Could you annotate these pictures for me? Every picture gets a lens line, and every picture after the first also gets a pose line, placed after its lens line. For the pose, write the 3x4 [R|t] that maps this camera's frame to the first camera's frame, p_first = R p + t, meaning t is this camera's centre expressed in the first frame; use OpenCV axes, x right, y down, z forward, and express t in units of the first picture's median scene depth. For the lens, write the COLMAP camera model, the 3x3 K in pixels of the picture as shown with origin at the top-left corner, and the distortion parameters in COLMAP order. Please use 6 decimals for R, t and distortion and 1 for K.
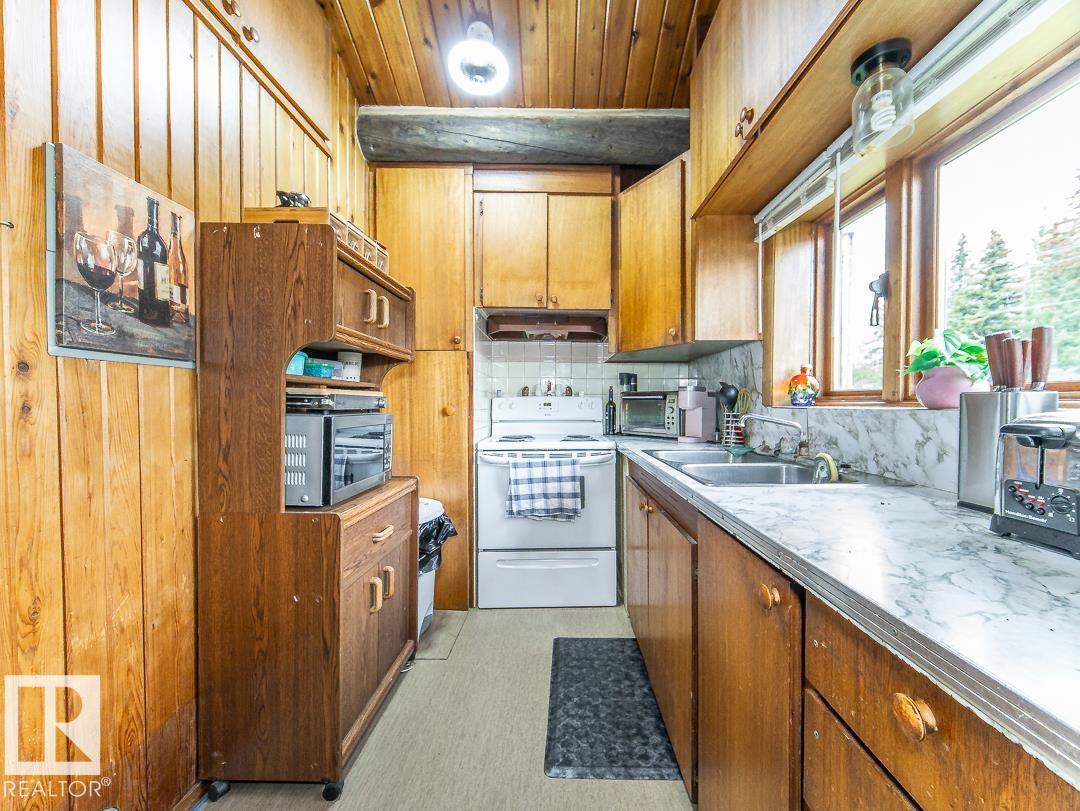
lens RADIAL K [[432.9, 0, 542.2], [0, 432.9, 410.0], [0, 0, 1]] dist [0.002046, -0.000050]
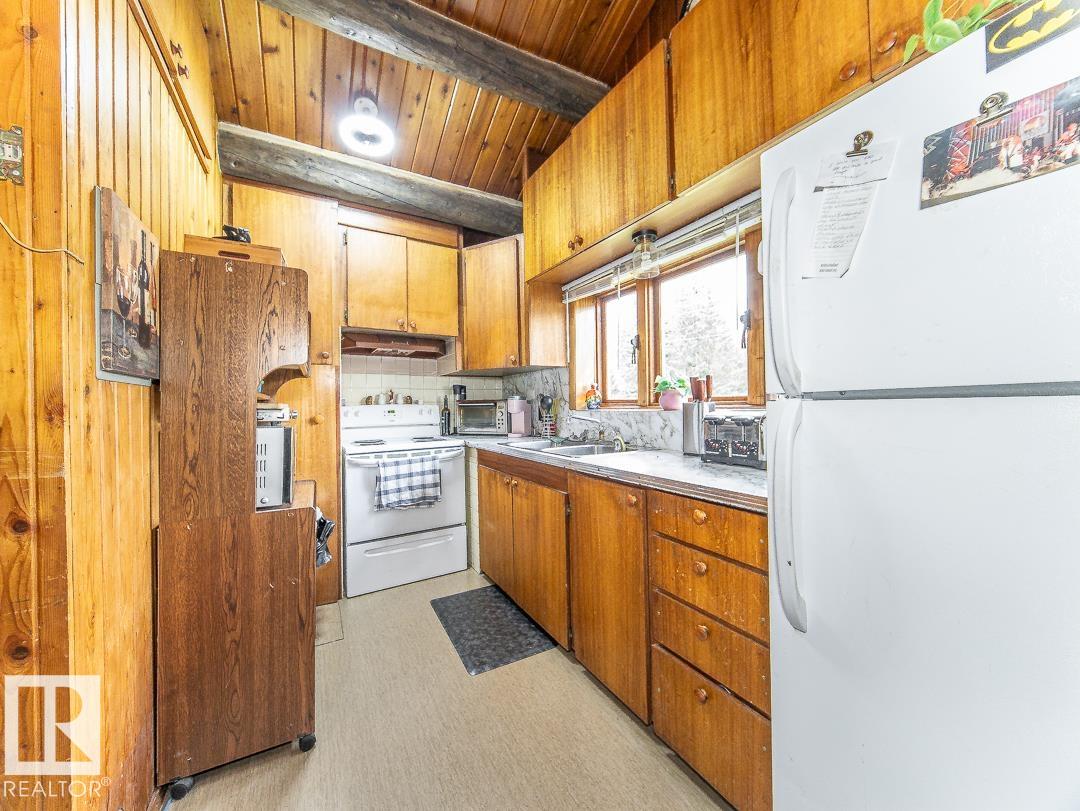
lens RADIAL K [[390.1, 0, 533.6], [0, 390.1, 403.7], [0, 0, 1]] dist [-0.000175, -0.000112]
pose [[0.880791, -0.013050, 0.473325, -0.243515], [0.025336, 0.999487, -0.019589, -0.006507], [-0.472826, 0.029246, 0.880670, -0.145070]]
